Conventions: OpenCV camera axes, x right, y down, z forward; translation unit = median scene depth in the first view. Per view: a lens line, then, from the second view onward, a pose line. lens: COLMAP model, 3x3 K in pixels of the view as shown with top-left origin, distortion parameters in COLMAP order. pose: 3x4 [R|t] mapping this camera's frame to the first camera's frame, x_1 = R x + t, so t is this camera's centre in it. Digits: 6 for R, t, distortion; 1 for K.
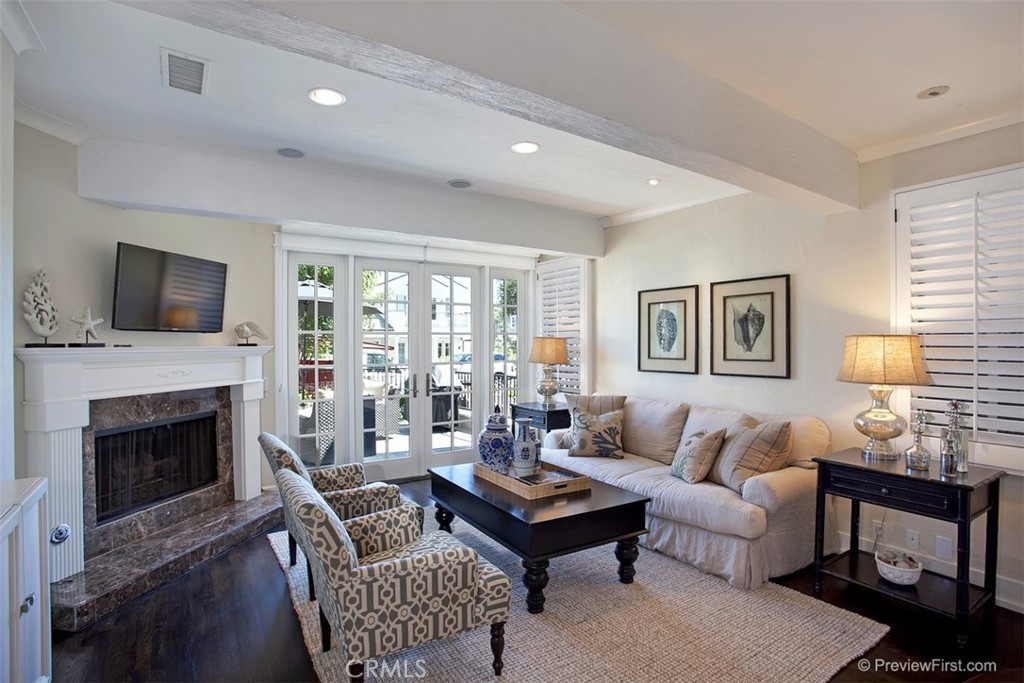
lens RADIAL K [[518.7, 0, 511.1], [0, 518.7, 348.4], [0, 0, 1]] dist [-0.081823, 0.035030]
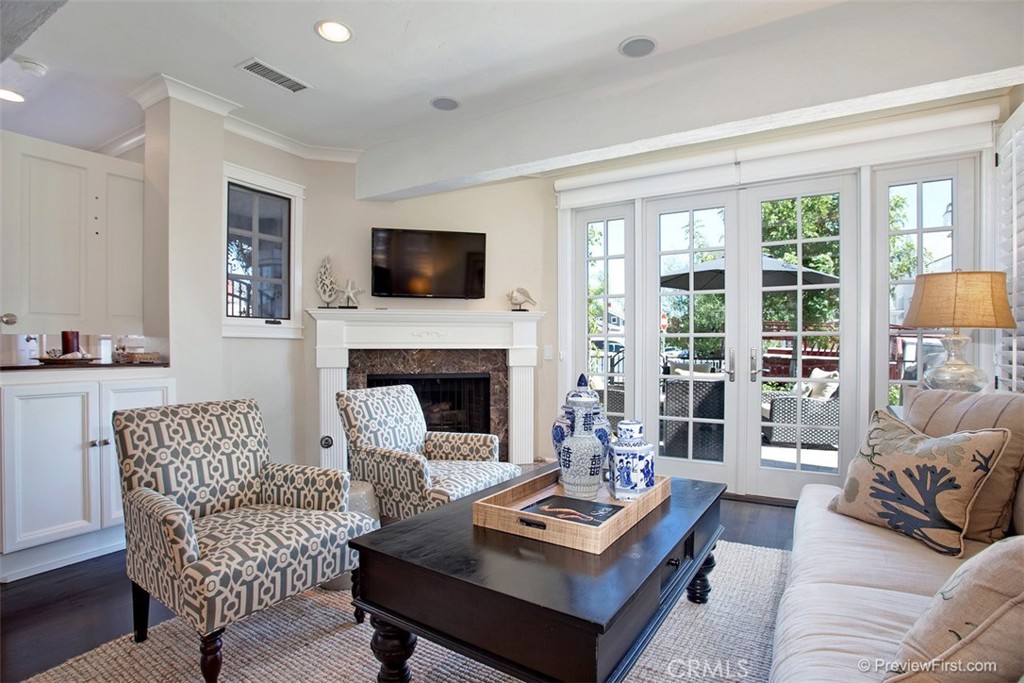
lens RADIAL K [[518.7, 0, 511.1], [0, 518.7, 348.4], [0, 0, 1]] dist [-0.081823, 0.035030]
pose [[0.421577, 0.005546, -0.906776, 0.469242], [-0.010469, 0.999944, 0.001249, 0.076806], [0.906732, 0.008966, 0.421612, 0.642684]]
